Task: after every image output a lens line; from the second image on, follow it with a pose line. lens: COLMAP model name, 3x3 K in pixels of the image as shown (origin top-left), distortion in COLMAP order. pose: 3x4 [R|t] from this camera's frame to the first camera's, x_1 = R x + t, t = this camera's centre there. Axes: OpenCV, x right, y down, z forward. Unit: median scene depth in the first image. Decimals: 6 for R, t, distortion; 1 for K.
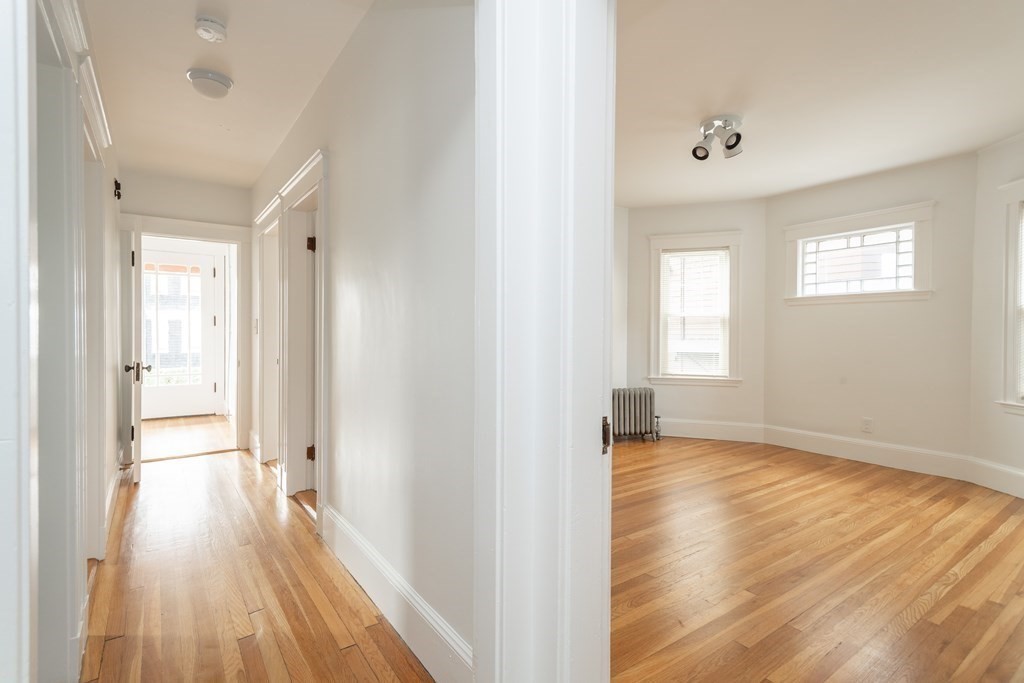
lens RADIAL K [[490.2, 0, 502.1], [0, 490.2, 341.6], [0, 0, 1]] dist [0.027643, -0.012099]
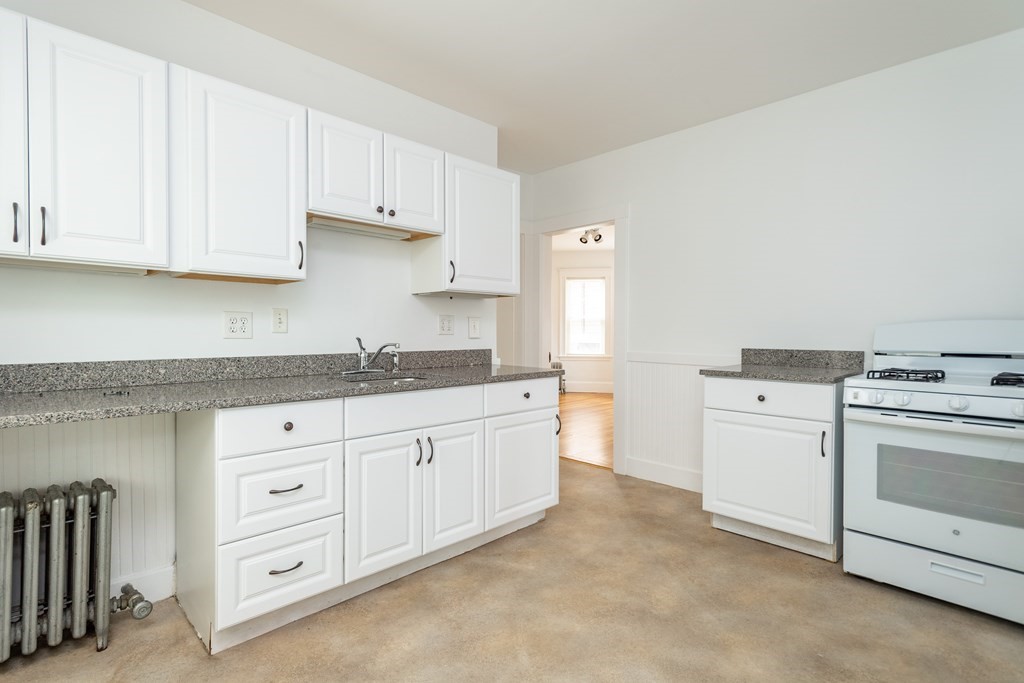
lens RADIAL K [[490.2, 0, 502.1], [0, 490.2, 341.6], [0, 0, 1]] dist [0.027643, -0.012099]
pose [[0.983852, 0.001417, 0.178981, -0.217765], [-0.000813, 0.999994, -0.003447, 0.037854], [-0.178985, 0.003245, 0.983847, -0.692074]]
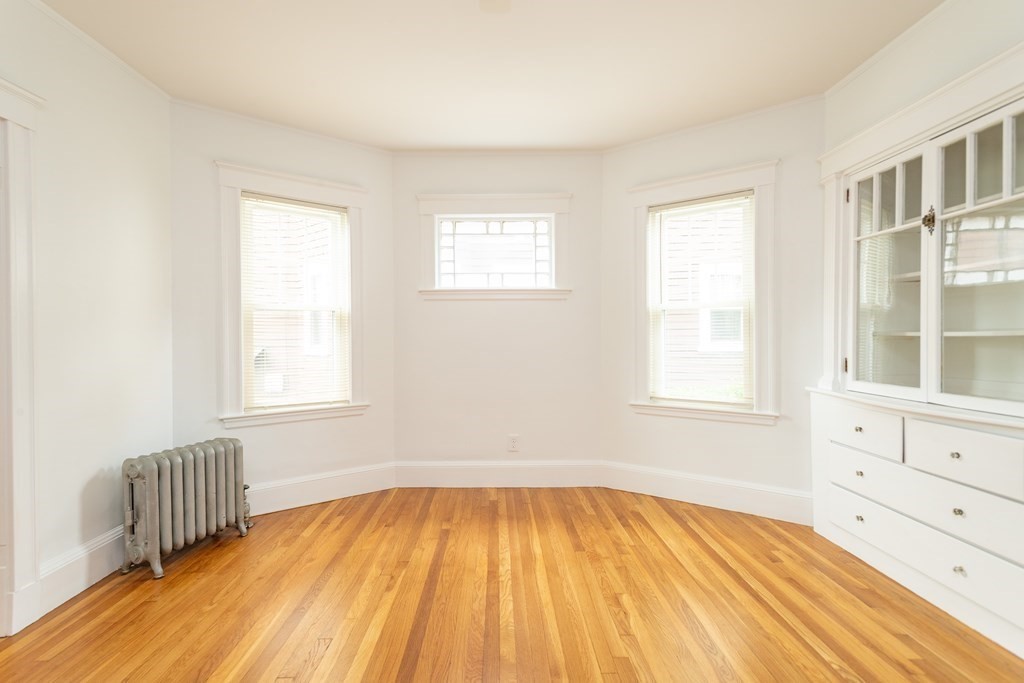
lens RADIAL K [[499.3, 0, 512.0], [0, 499.3, 341.5], [0, 0, 1]] dist [0.017240, -0.000717]
pose [[0.564255, -0.011058, 0.825526, 0.024260], [0.019776, 0.999804, -0.000124, -0.006936], [-0.825364, 0.016396, 0.564364, 0.521044]]
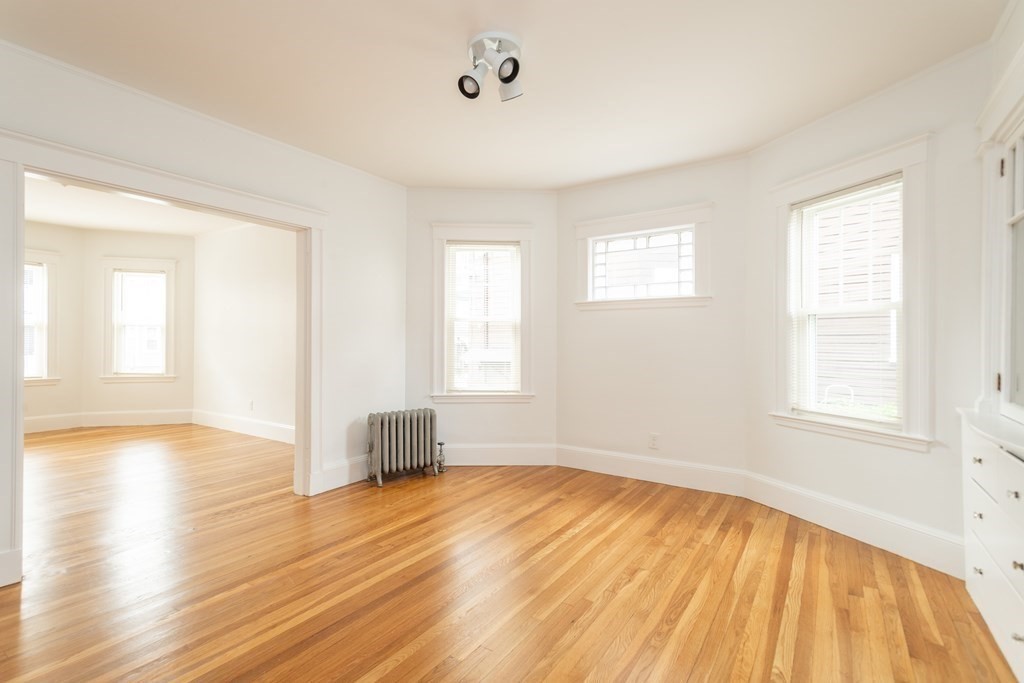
lens RADIAL K [[490.2, 0, 502.1], [0, 490.2, 341.6], [0, 0, 1]] dist [0.027643, -0.012099]
pose [[0.933847, 0.002395, 0.357665, 0.146279], [0.003578, 0.999865, -0.016037, -0.003009], [-0.357655, 0.016256, 0.933712, 0.247564]]
